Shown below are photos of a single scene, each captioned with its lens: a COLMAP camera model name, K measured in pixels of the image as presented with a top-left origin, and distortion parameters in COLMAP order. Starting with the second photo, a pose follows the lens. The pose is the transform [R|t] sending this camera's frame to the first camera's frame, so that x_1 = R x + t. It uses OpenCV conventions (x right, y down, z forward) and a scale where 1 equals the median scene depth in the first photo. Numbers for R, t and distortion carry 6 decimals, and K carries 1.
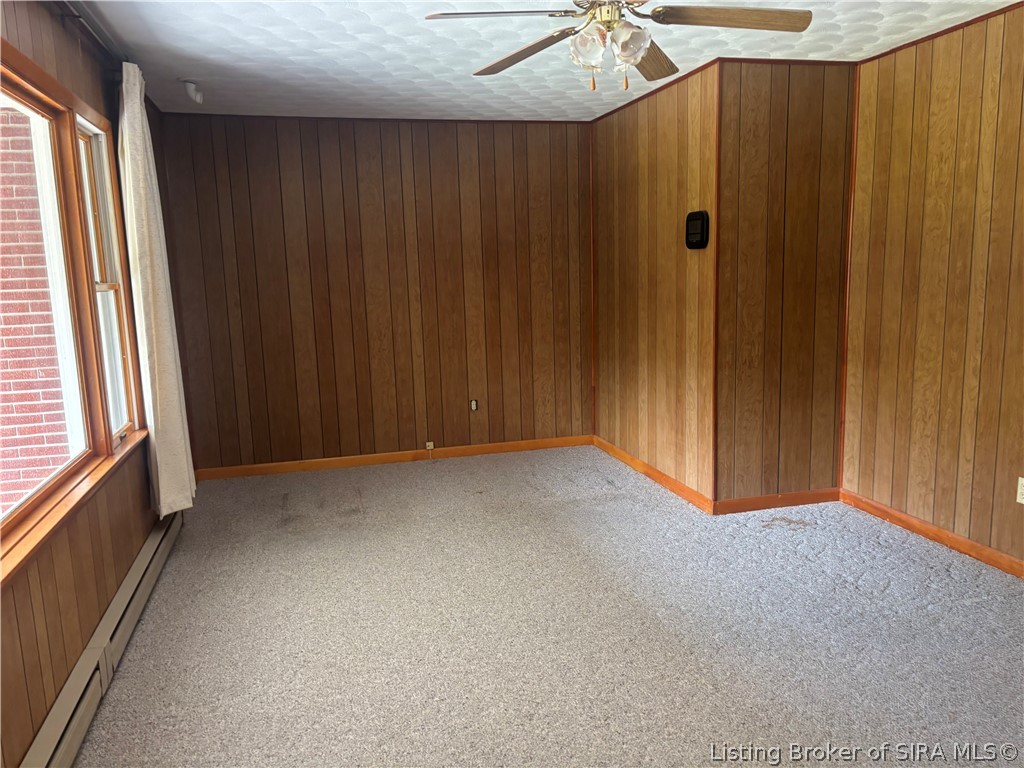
lens RADIAL K [[763.8, 0, 506.1], [0, 763.8, 381.5], [0, 0, 1]] dist [0.030173, -0.007487]
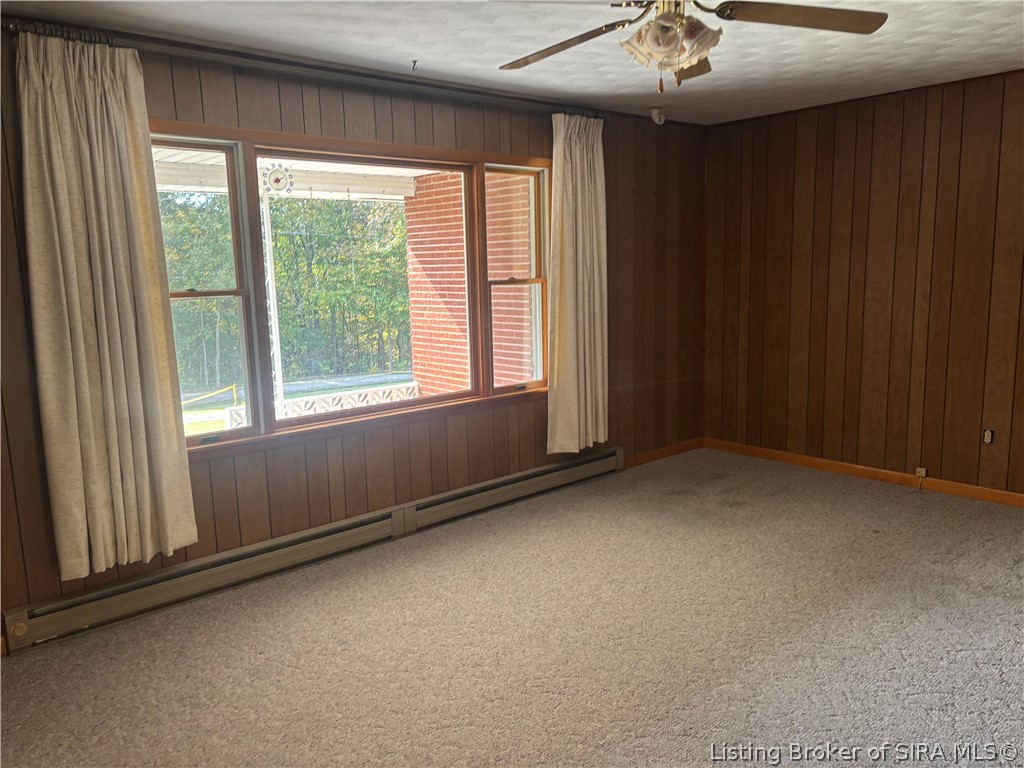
lens RADIAL K [[763.8, 0, 506.1], [0, 763.8, 381.5], [0, 0, 1]] dist [0.030173, -0.007487]
pose [[0.442781, 0.150866, -0.883846, 0.461211], [-0.118525, 0.986941, 0.109085, -0.056290], [0.888761, 0.056457, 0.454880, 0.217083]]
